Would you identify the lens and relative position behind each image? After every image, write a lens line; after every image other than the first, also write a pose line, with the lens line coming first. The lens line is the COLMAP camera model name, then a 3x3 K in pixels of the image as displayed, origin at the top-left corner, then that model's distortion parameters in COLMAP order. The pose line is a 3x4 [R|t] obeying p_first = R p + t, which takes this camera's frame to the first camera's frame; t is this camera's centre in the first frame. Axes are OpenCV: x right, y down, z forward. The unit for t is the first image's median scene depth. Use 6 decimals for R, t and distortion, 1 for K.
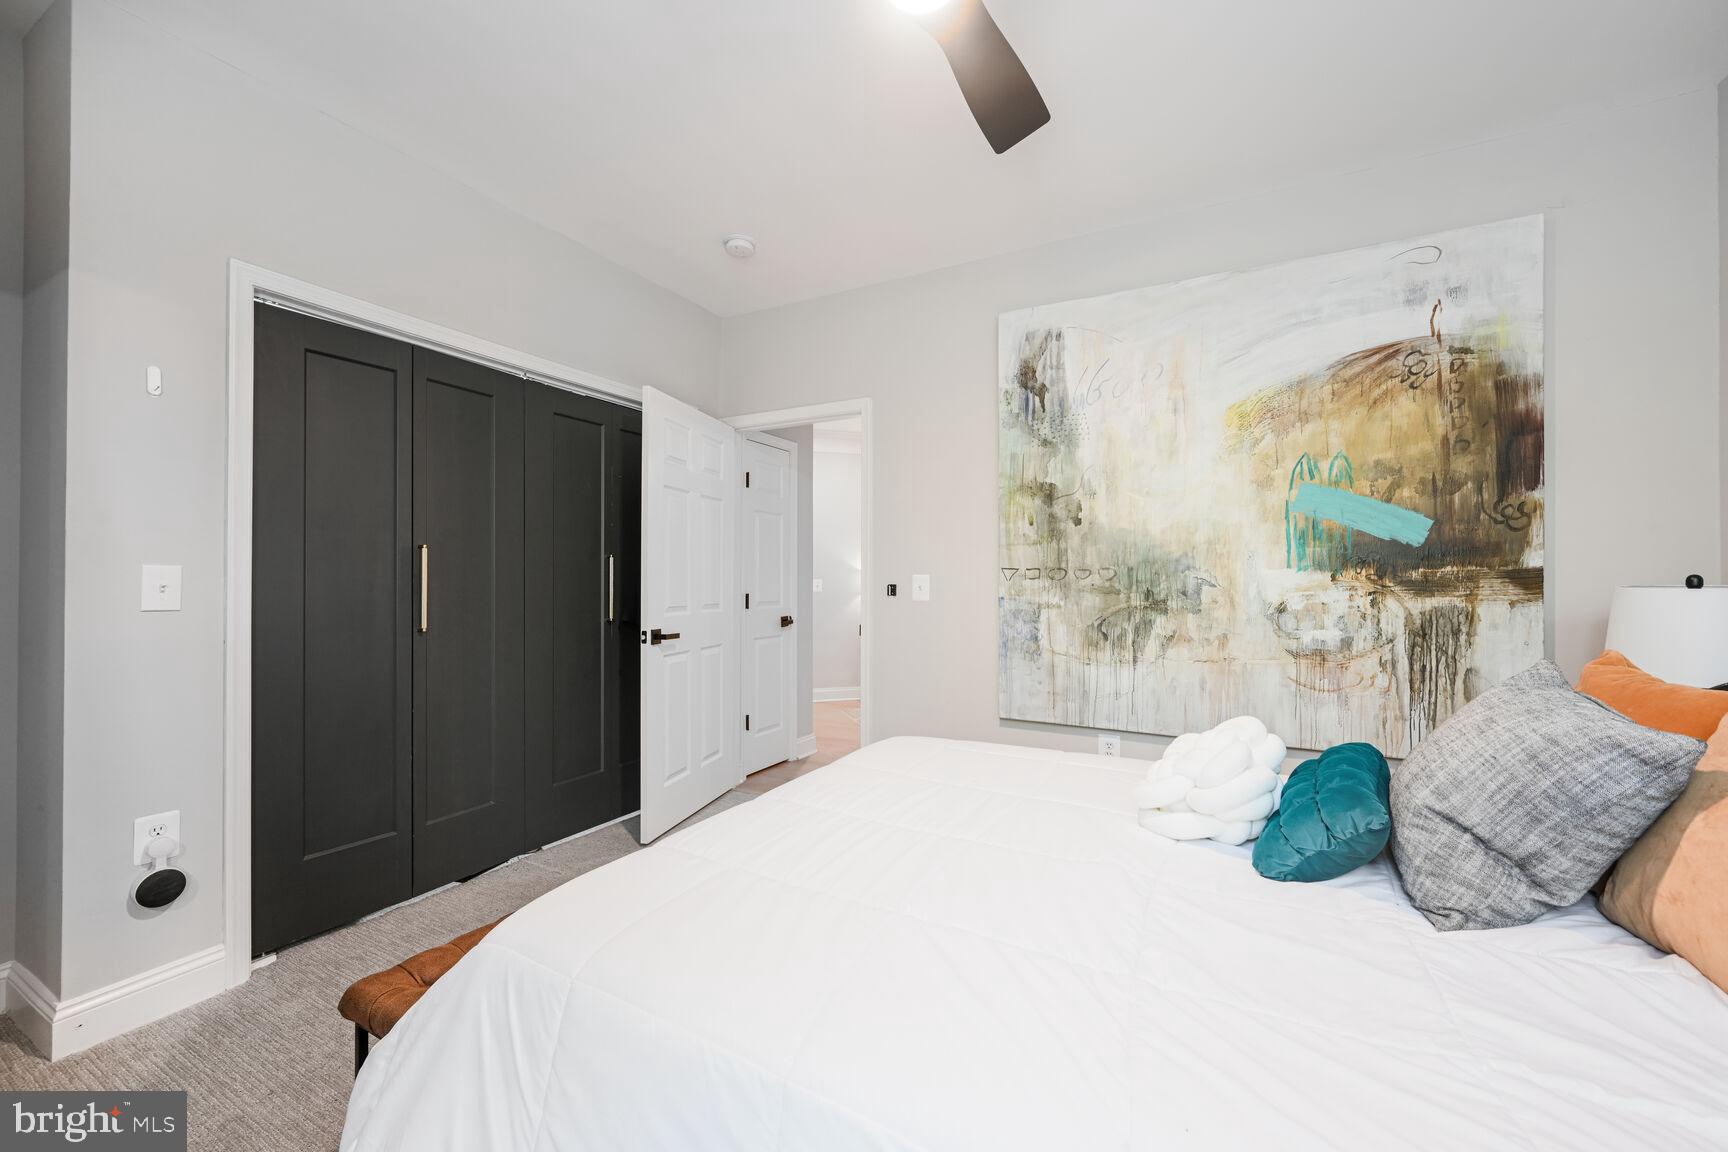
lens RADIAL K [[699.4, 0, 880.9], [0, 699.4, 578.8], [0, 0, 1]] dist [0.001104, 0.000165]
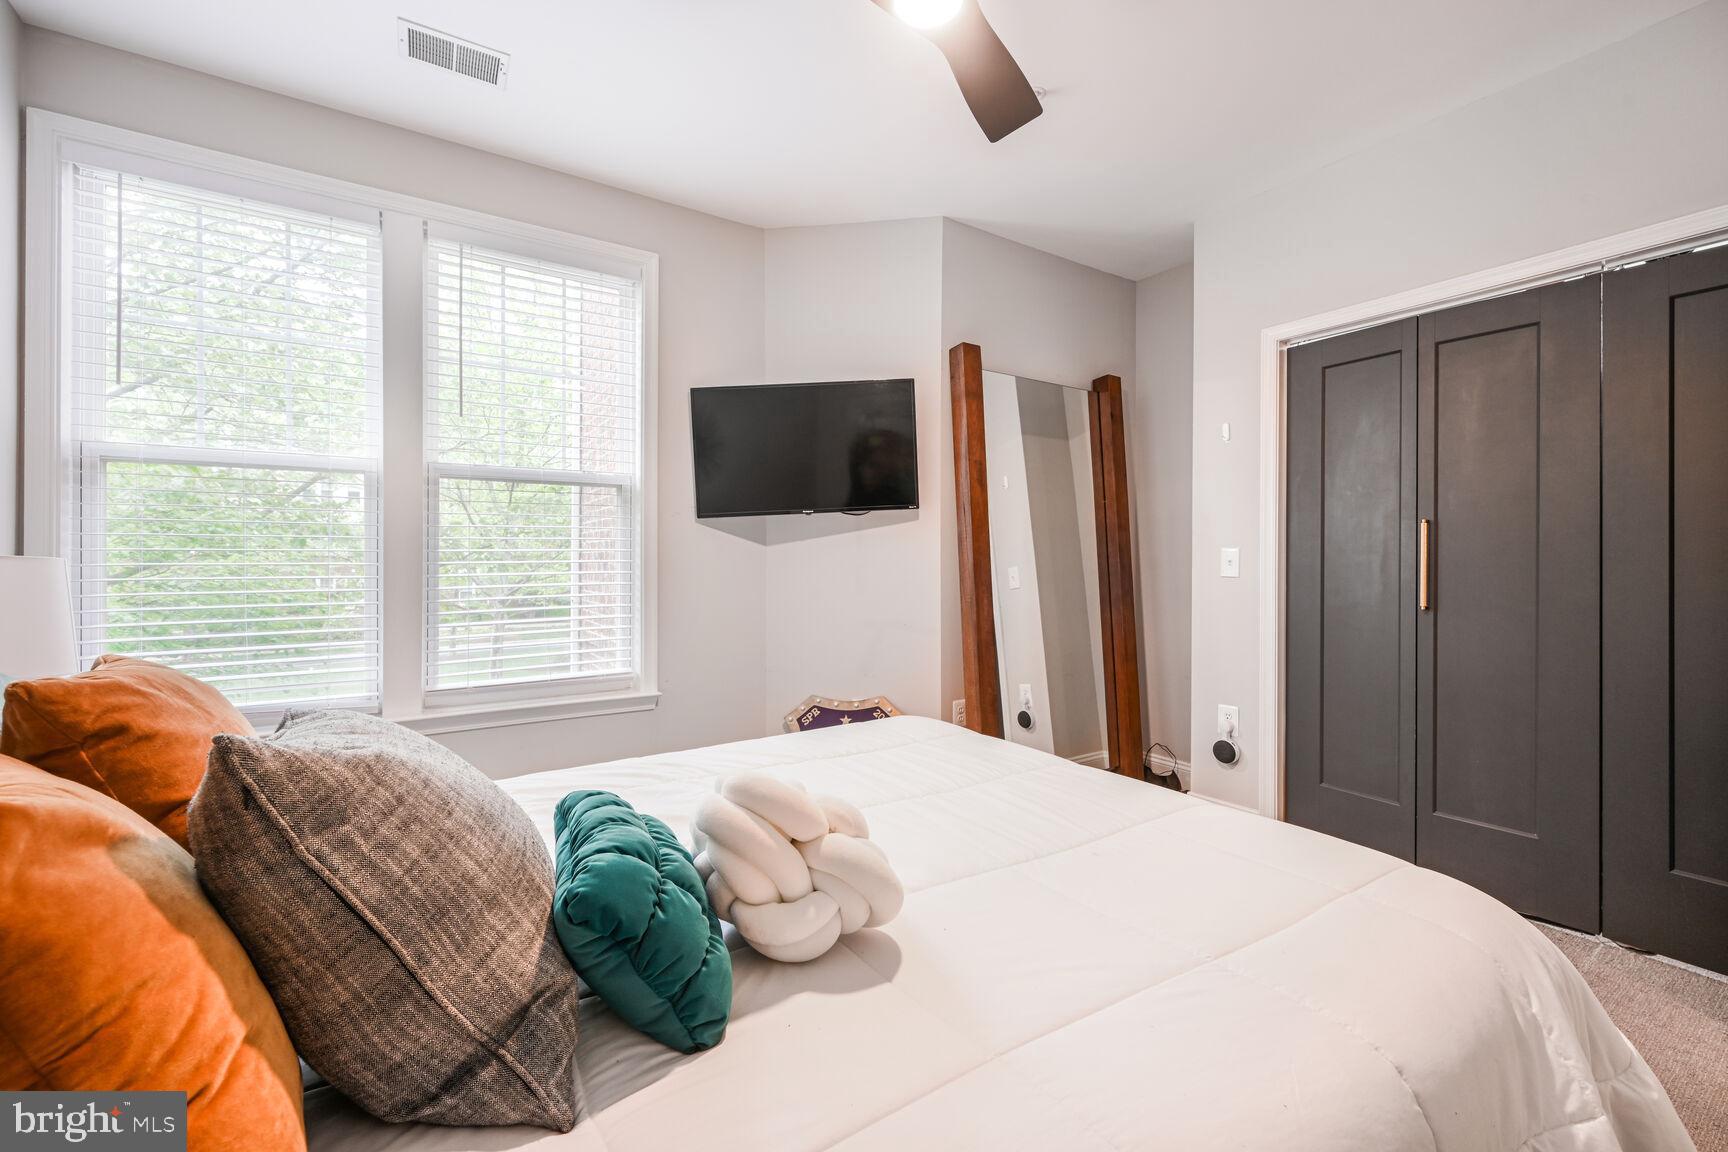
lens RADIAL K [[699.4, 0, 880.9], [0, 699.4, 578.8], [0, 0, 1]] dist [0.001104, 0.000165]
pose [[-0.487352, 0.018409, -0.873012, 0.656728], [0.000354, 0.999782, 0.020885, 0.014236], [0.873206, 0.009869, -0.487252, 0.978526]]
